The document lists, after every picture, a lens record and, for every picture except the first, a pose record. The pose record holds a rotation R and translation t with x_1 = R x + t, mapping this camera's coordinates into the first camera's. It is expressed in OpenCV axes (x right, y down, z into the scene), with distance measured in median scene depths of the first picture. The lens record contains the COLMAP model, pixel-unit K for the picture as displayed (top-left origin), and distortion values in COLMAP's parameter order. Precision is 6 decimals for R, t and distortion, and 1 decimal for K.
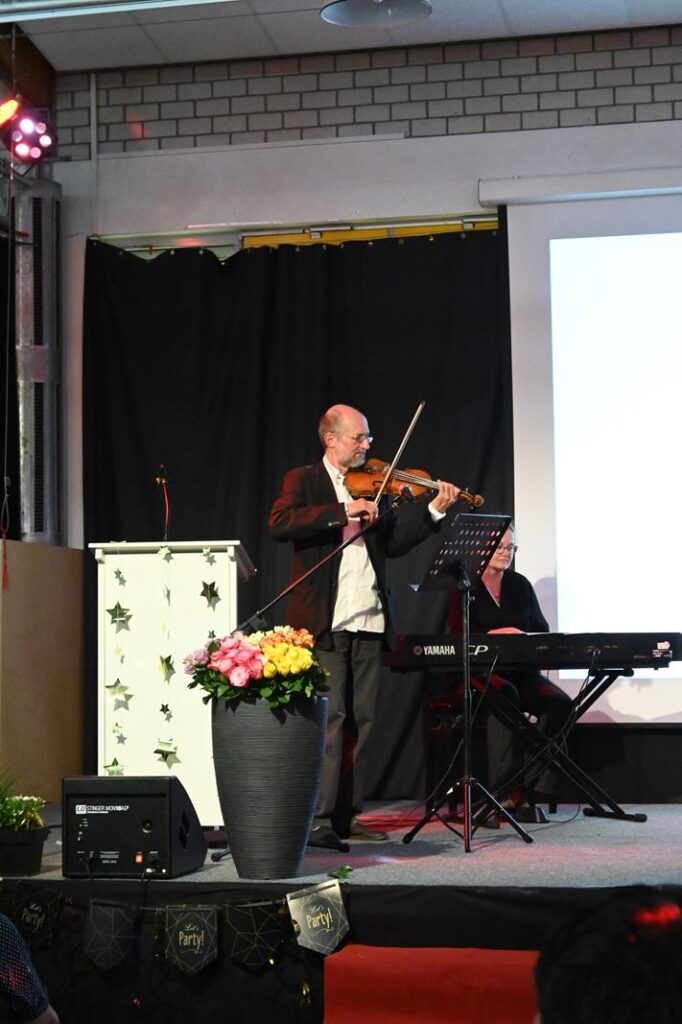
lens RADIAL K [[2202.8, 0, 341.5], [0, 2202.8, 496.1], [0, 0, 1]] dist [0.021919, 0.087356]
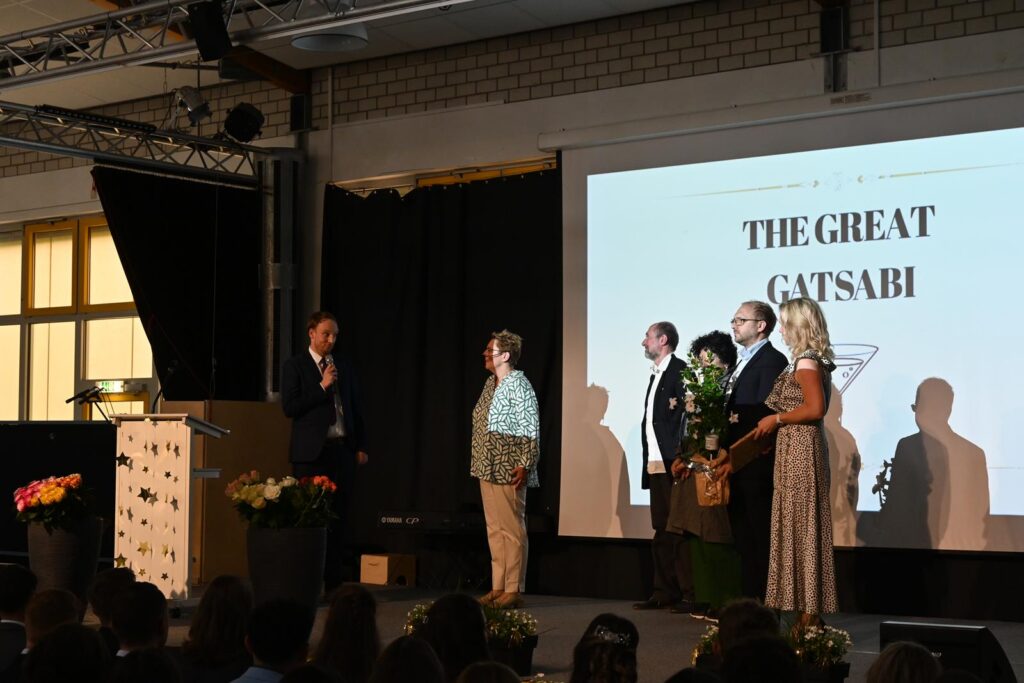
lens RADIAL K [[1915.5, 0, 512.0], [0, 1915.5, 341.5], [0, 0, 1]] dist [0.018175, 0.011009]
pose [[0.901367, -0.008235, -0.432978, 0.547667], [0.015914, 0.999774, 0.014115, -0.032247], [0.432764, -0.019613, 0.901294, -0.067433]]
